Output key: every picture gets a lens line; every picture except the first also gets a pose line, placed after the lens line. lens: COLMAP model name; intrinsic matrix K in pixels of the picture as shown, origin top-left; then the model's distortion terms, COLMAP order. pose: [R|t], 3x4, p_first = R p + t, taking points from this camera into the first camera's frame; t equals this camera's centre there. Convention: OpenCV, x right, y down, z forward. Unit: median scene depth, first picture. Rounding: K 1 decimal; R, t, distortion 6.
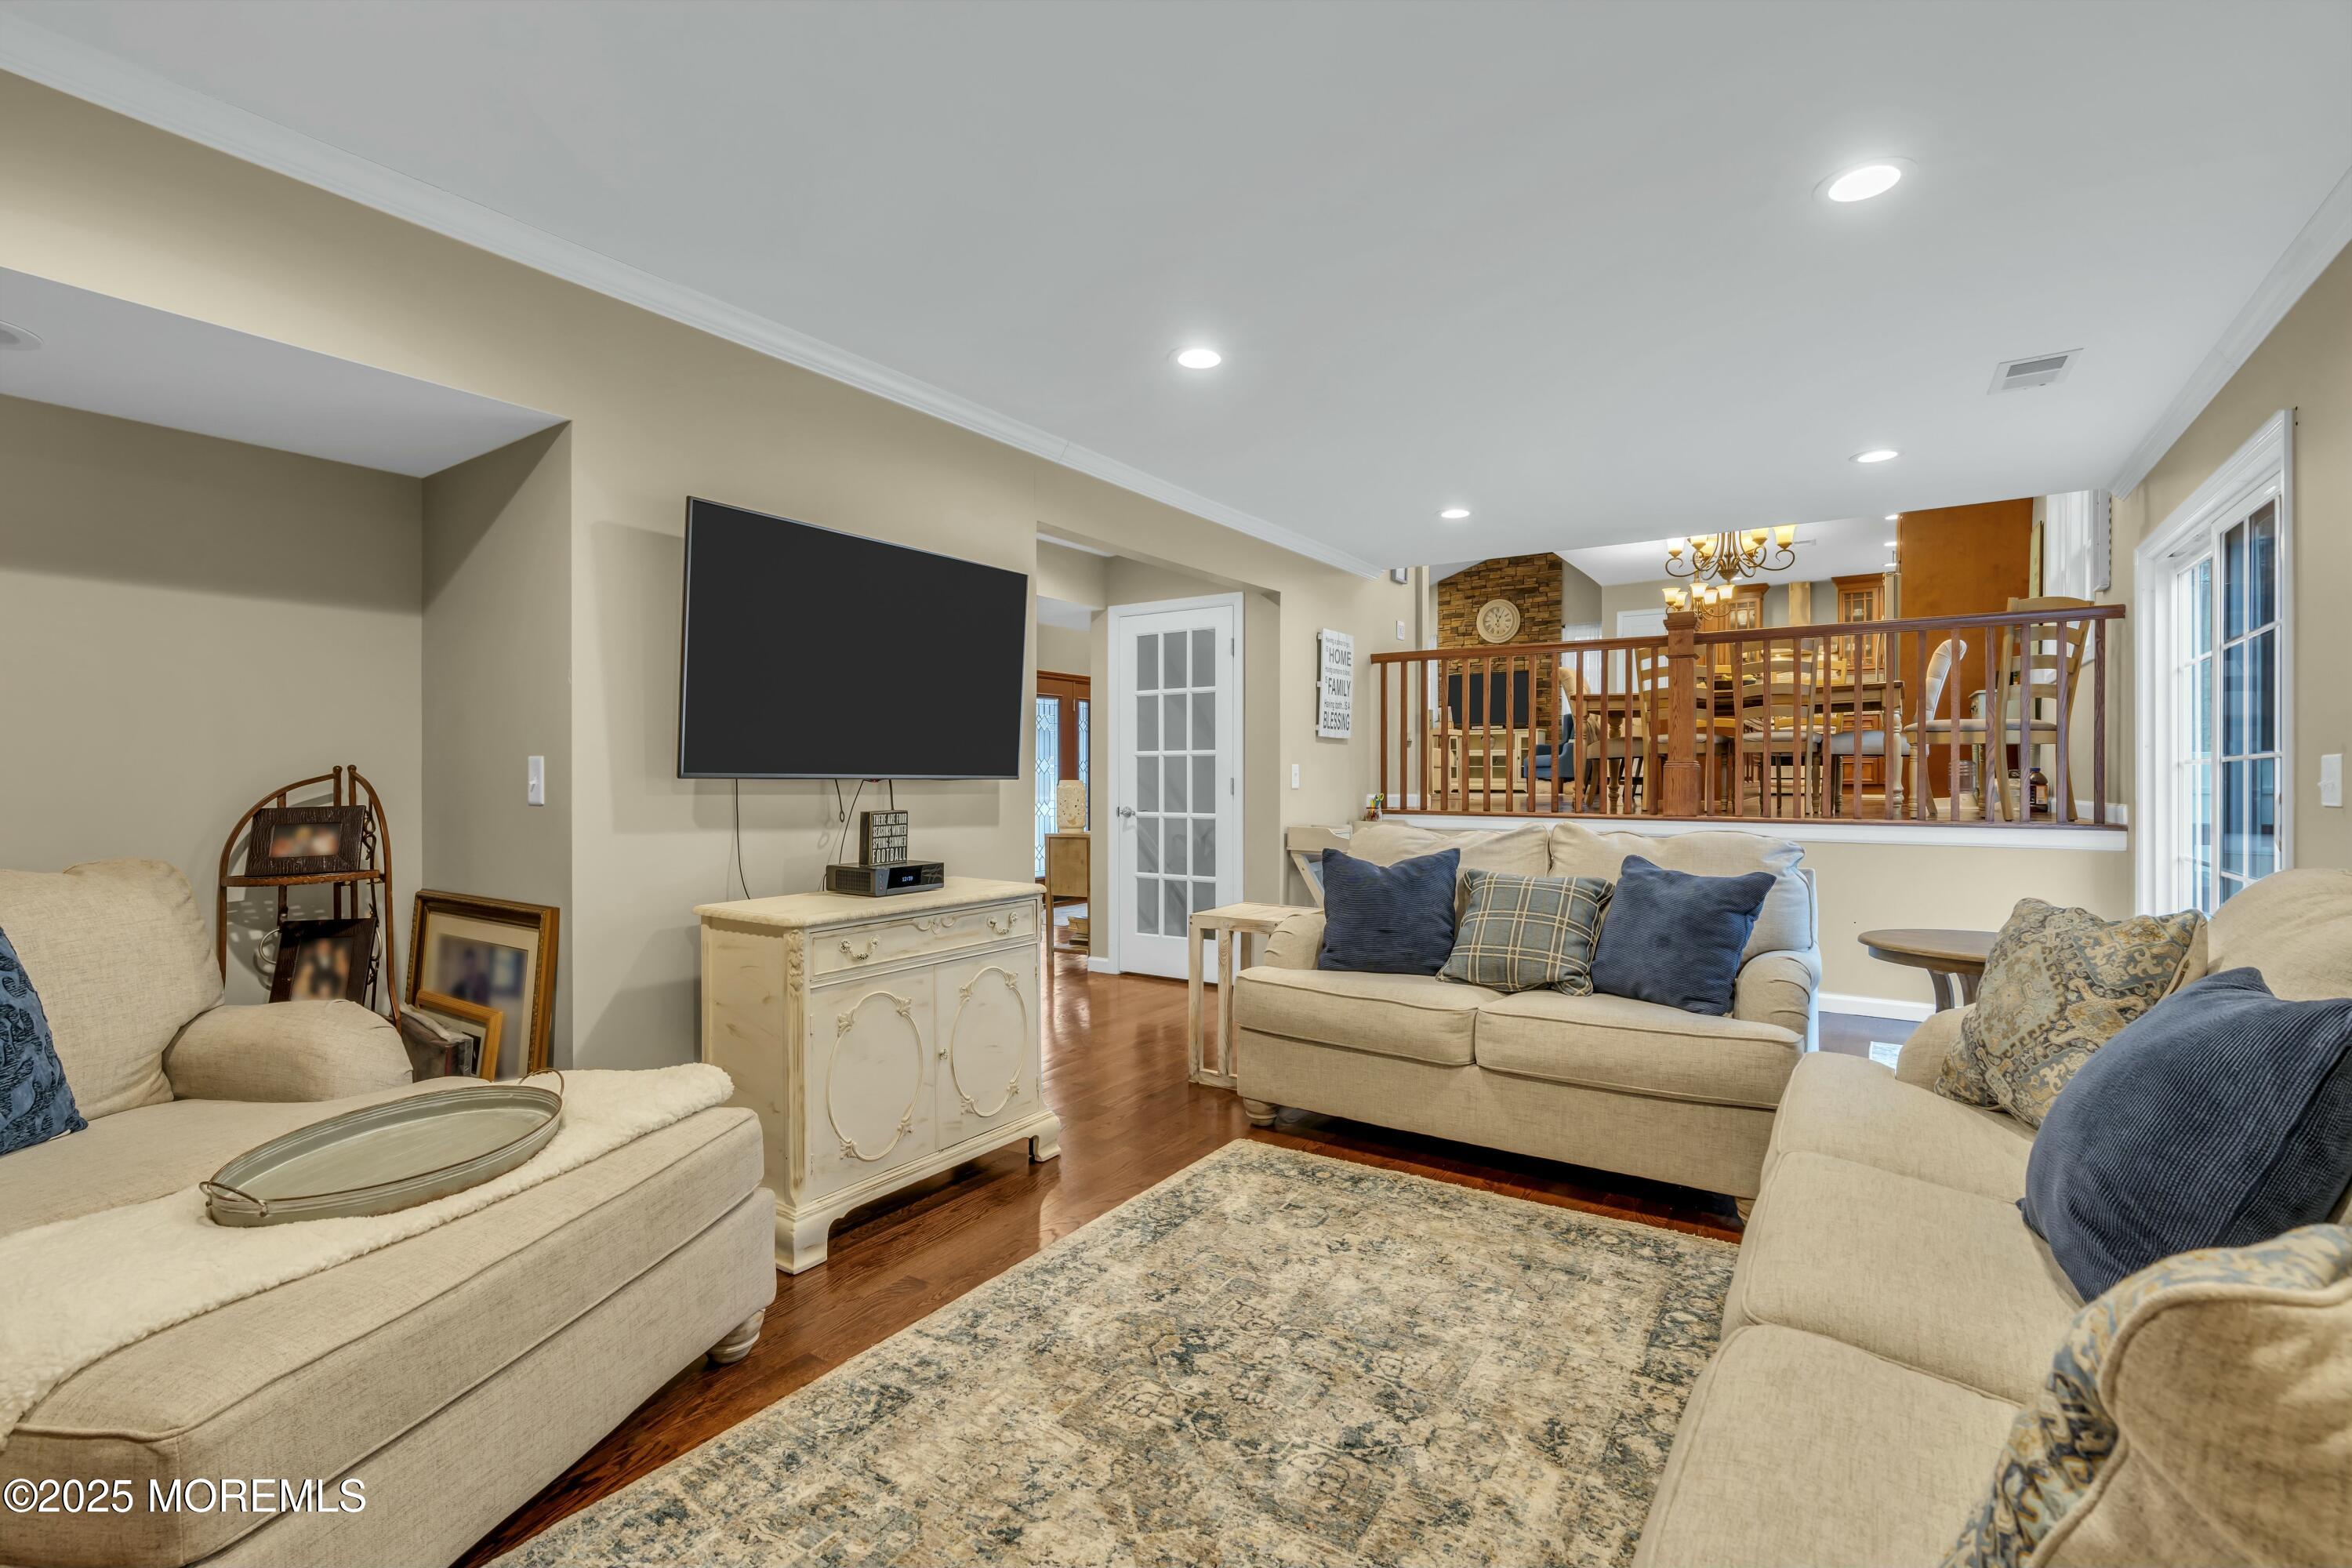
lens RADIAL K [[1048.8, 0, 1172.3], [0, 1048.8, 779.6], [0, 0, 1]] dist [-0.011595, 0.004257]
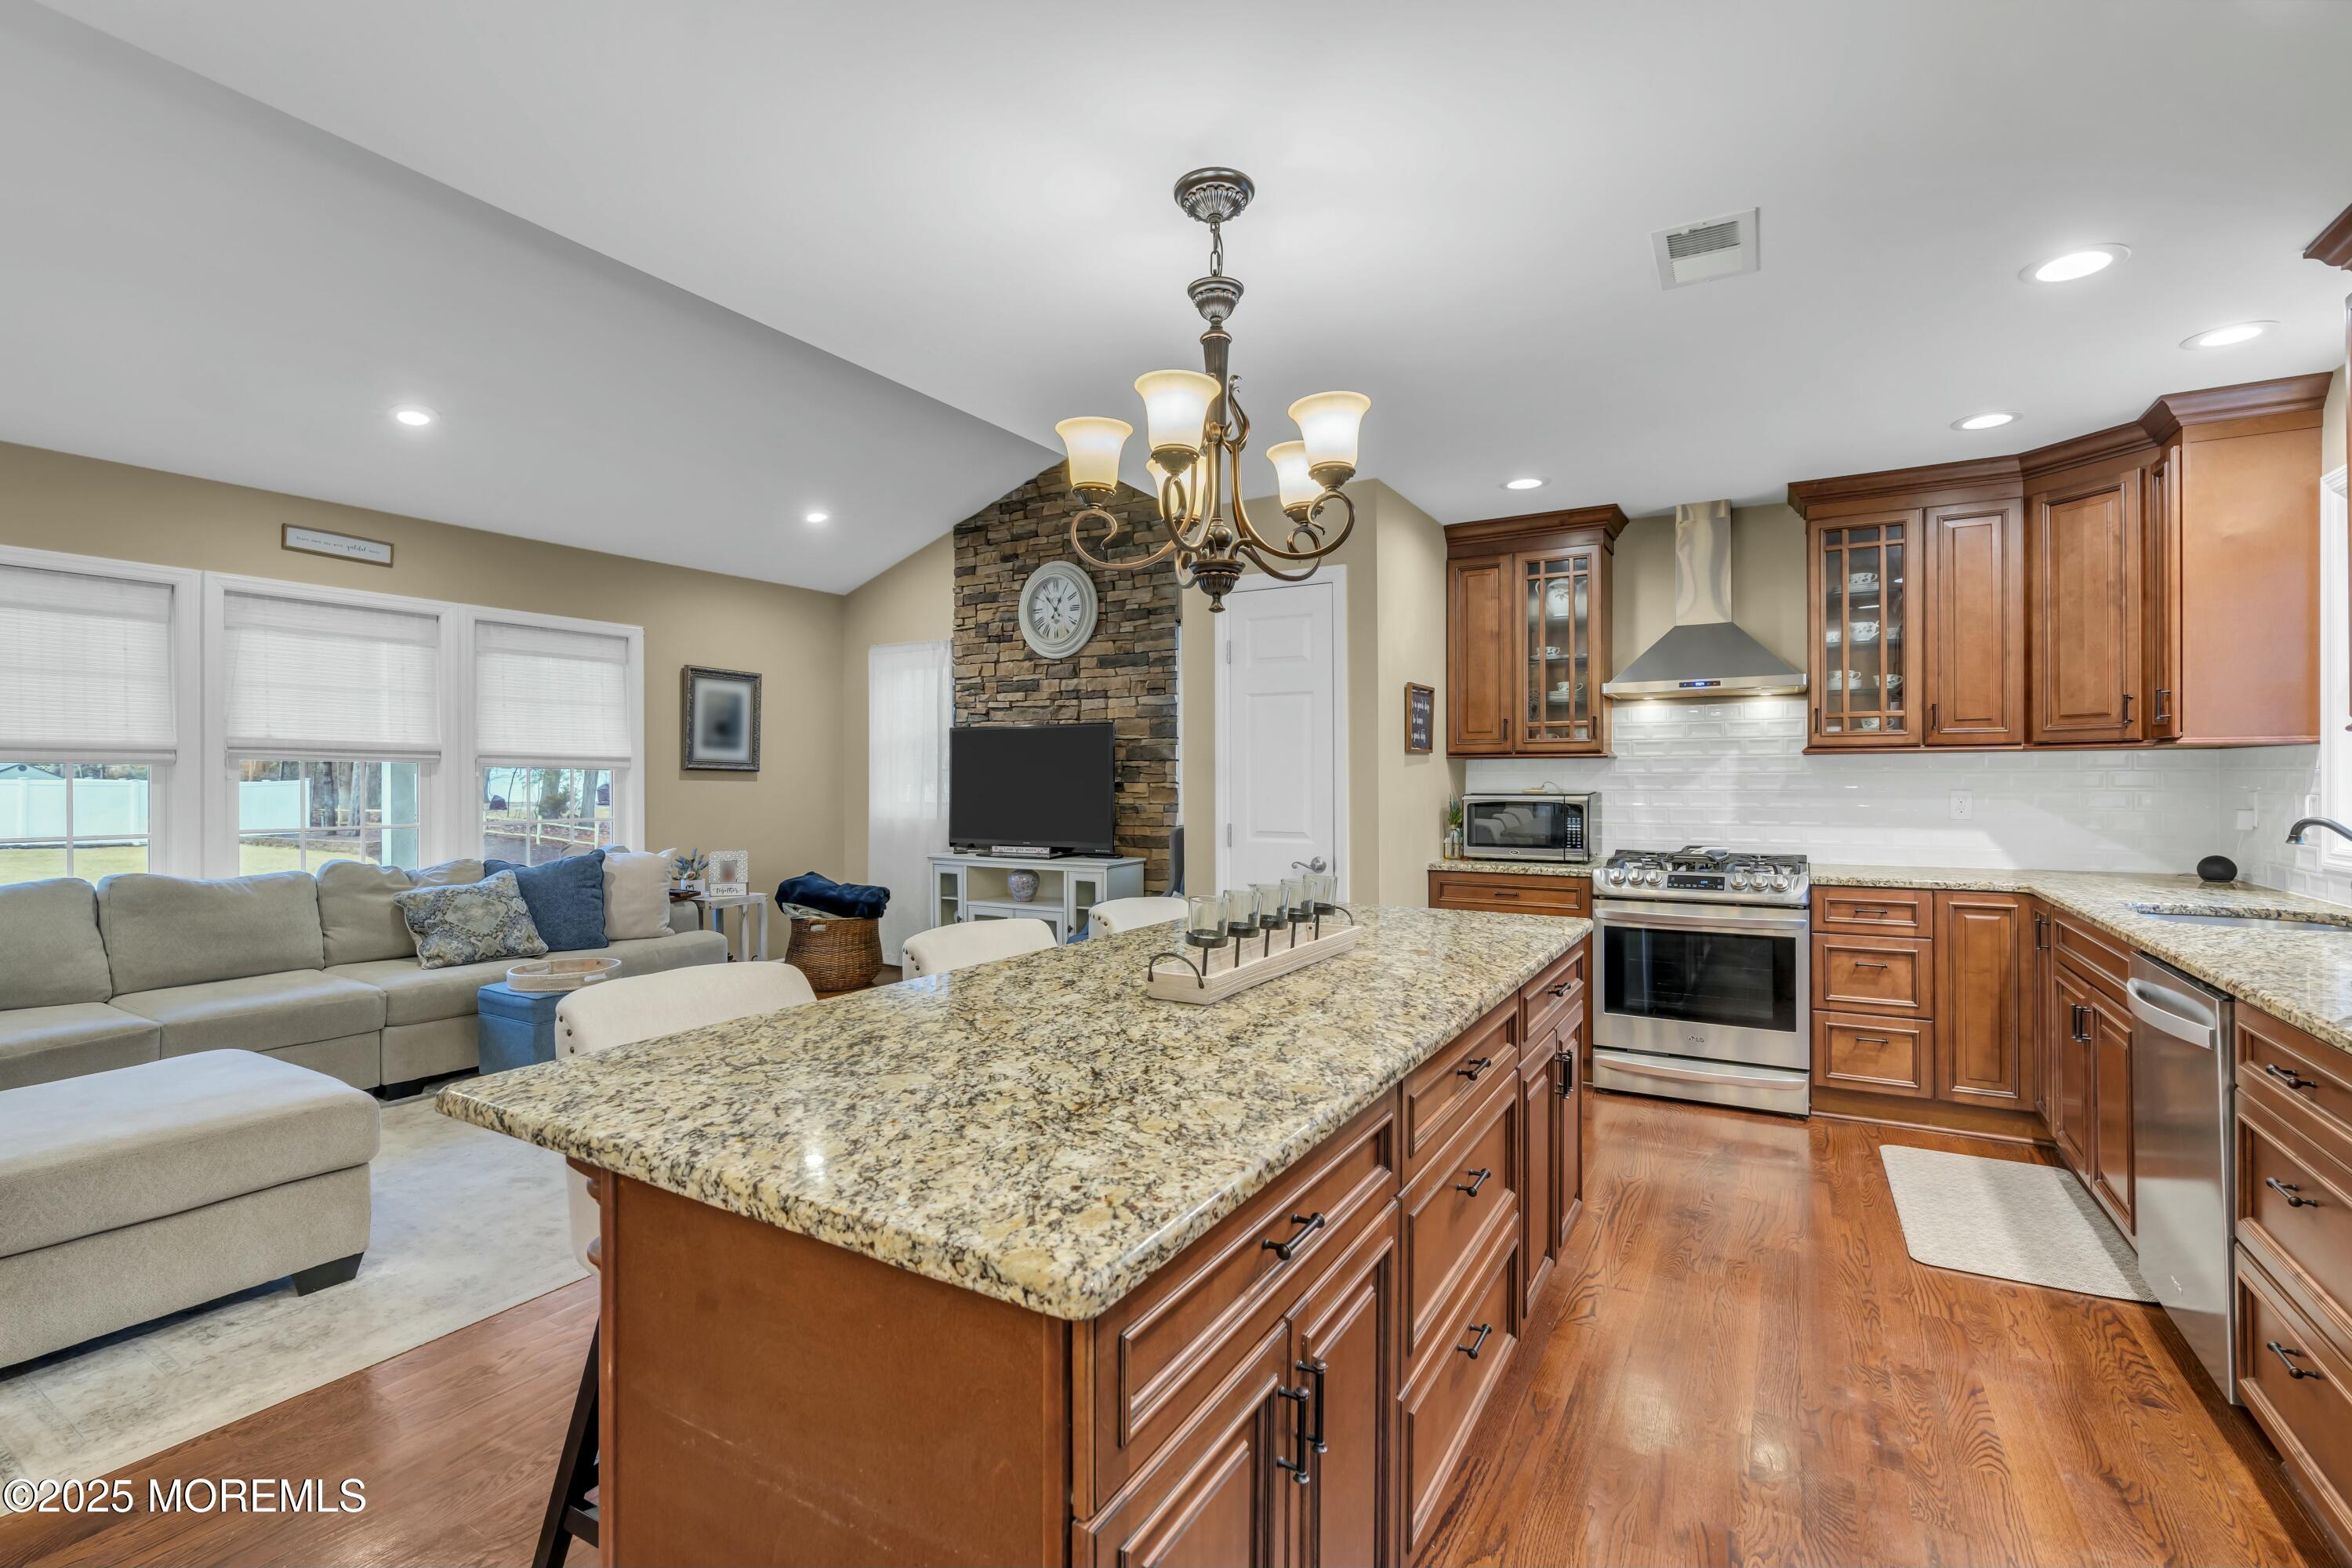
lens RADIAL K [[1048.8, 0, 1176.2], [0, 1048.8, 778.3], [0, 0, 1]] dist [-0.011595, 0.004257]
pose [[0.997878, -0.002173, 0.065071, 0.391240], [0.002537, 0.999982, -0.005507, -0.090079], [-0.065058, 0.005661, 0.997865, 0.645251]]
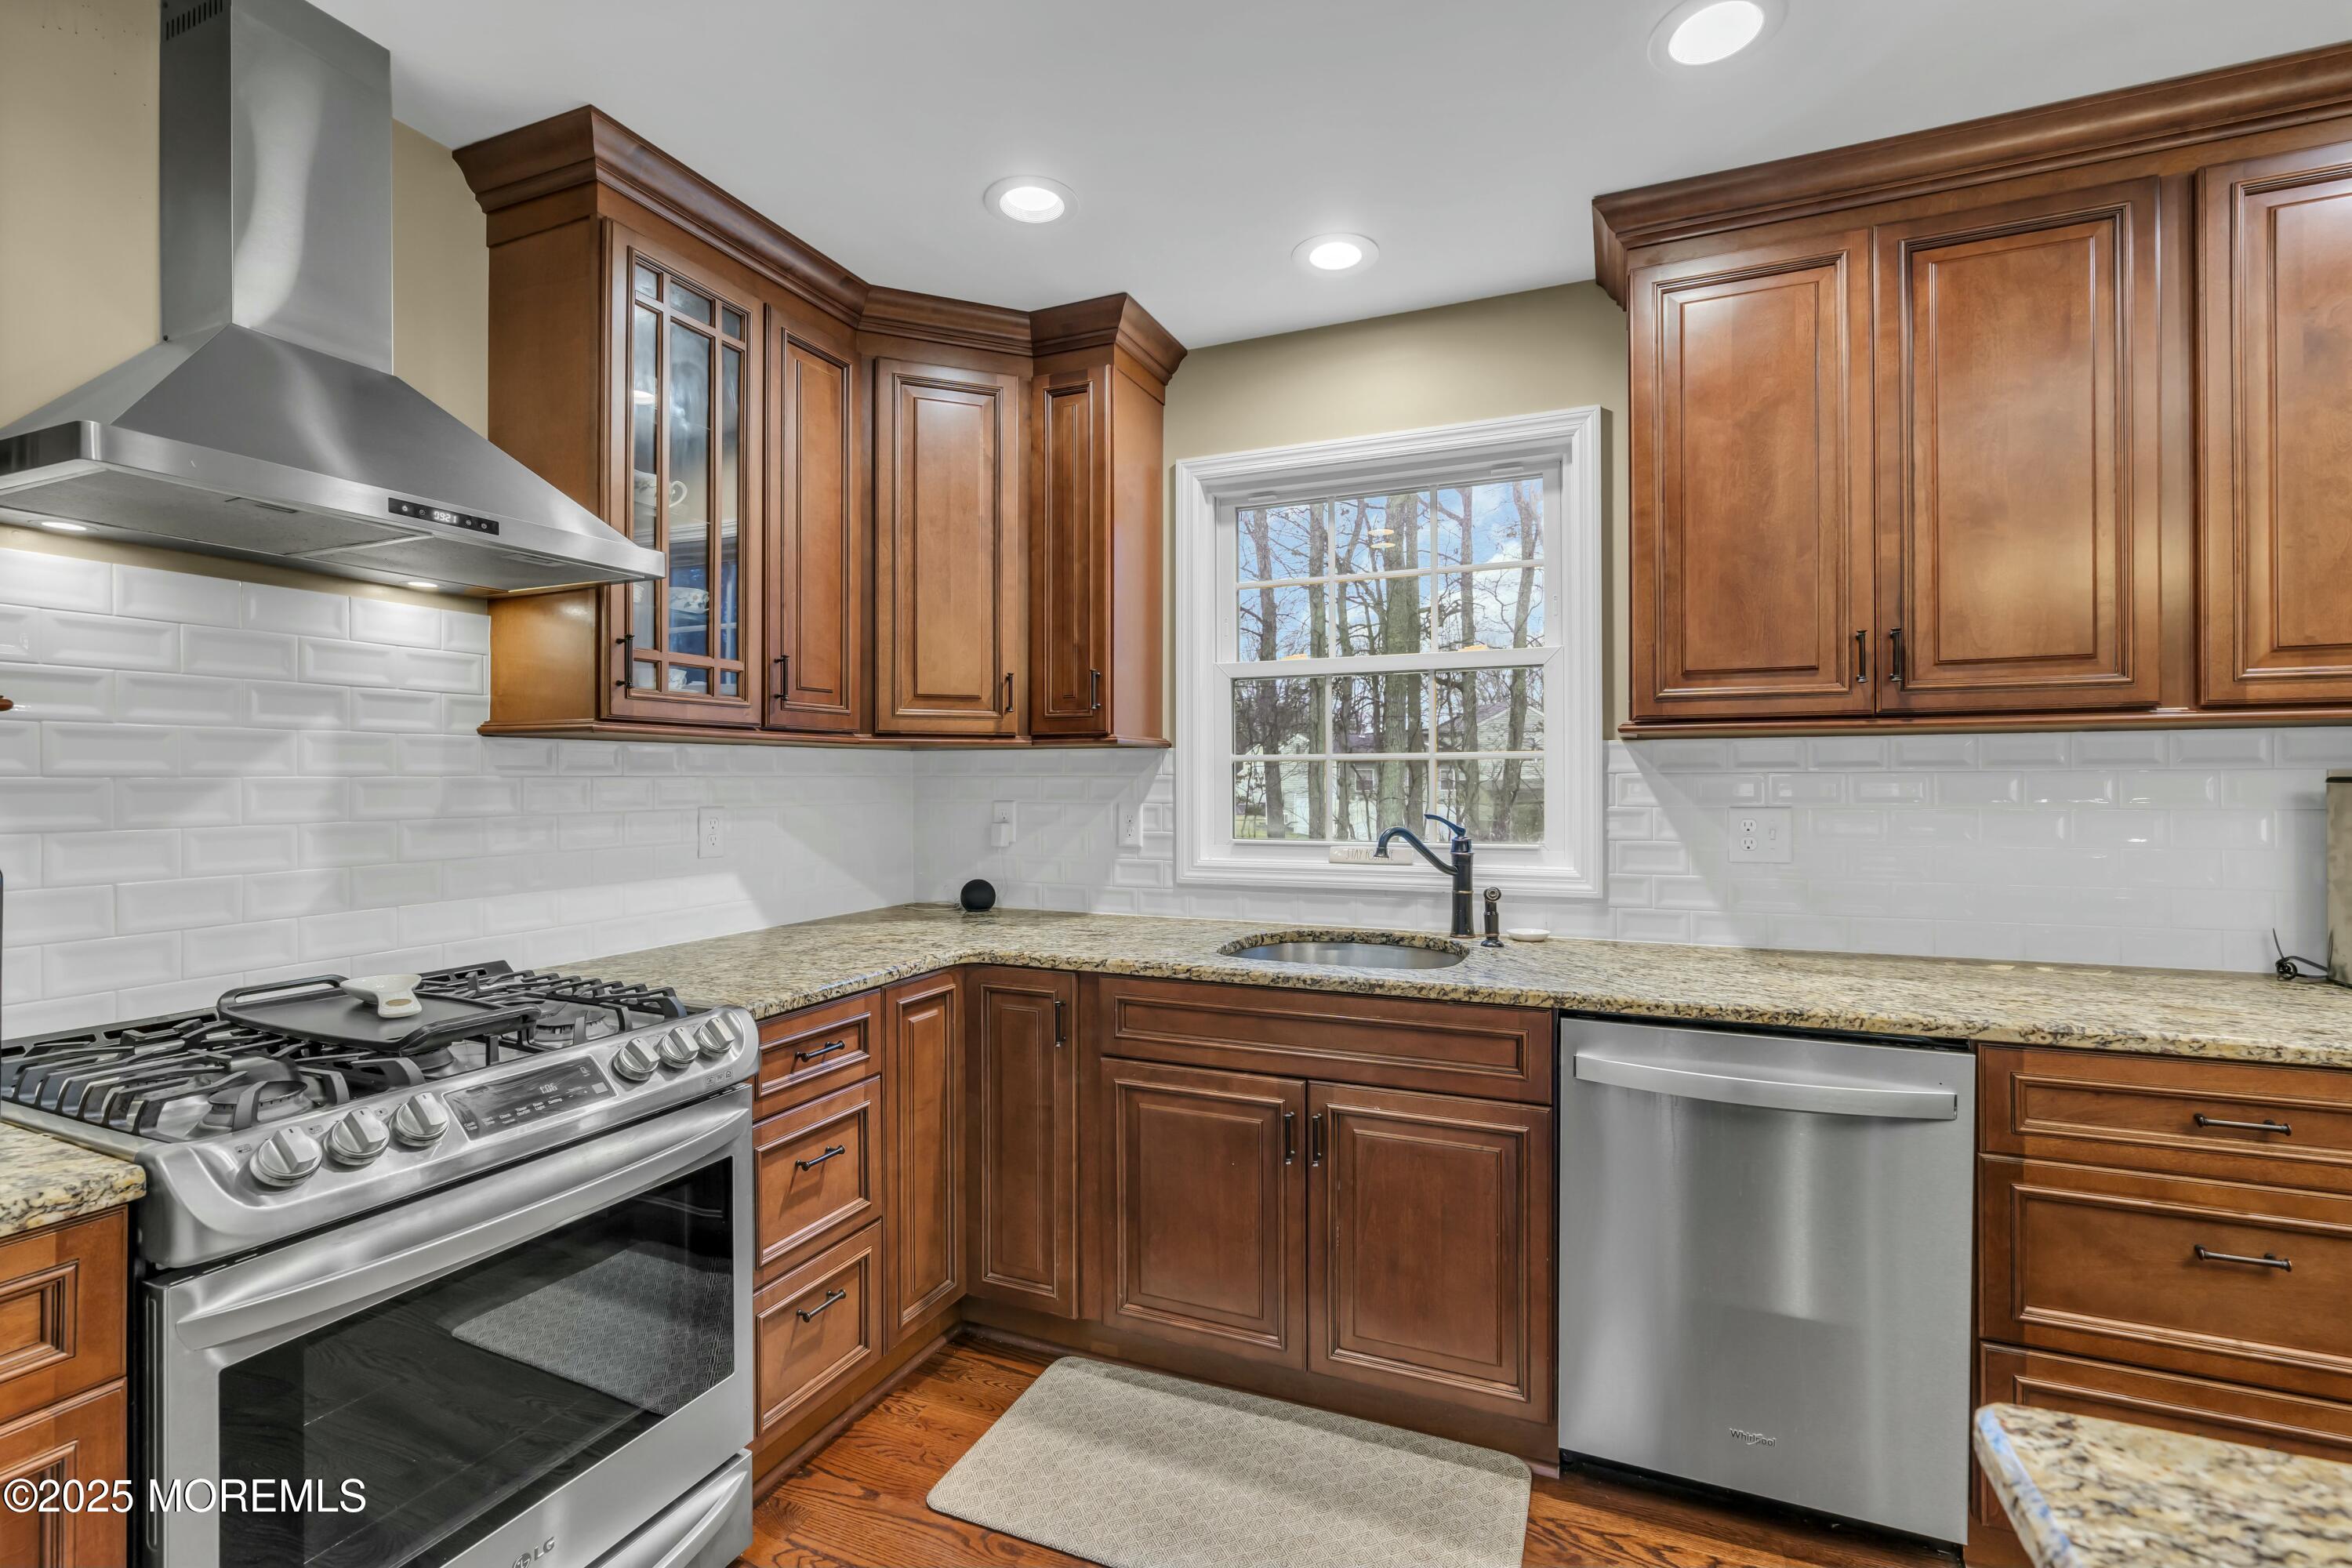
lens RADIAL K [[1048.8, 0, 1181.3], [0, 1048.8, 778.0], [0, 0, 1]] dist [-0.011595, 0.004257]
pose [[-0.189505, 0.005912, 0.981862, 0.454178], [0.010856, 0.999933, -0.003925, -0.091439], [-0.981820, 0.009916, -0.189557, 0.922261]]
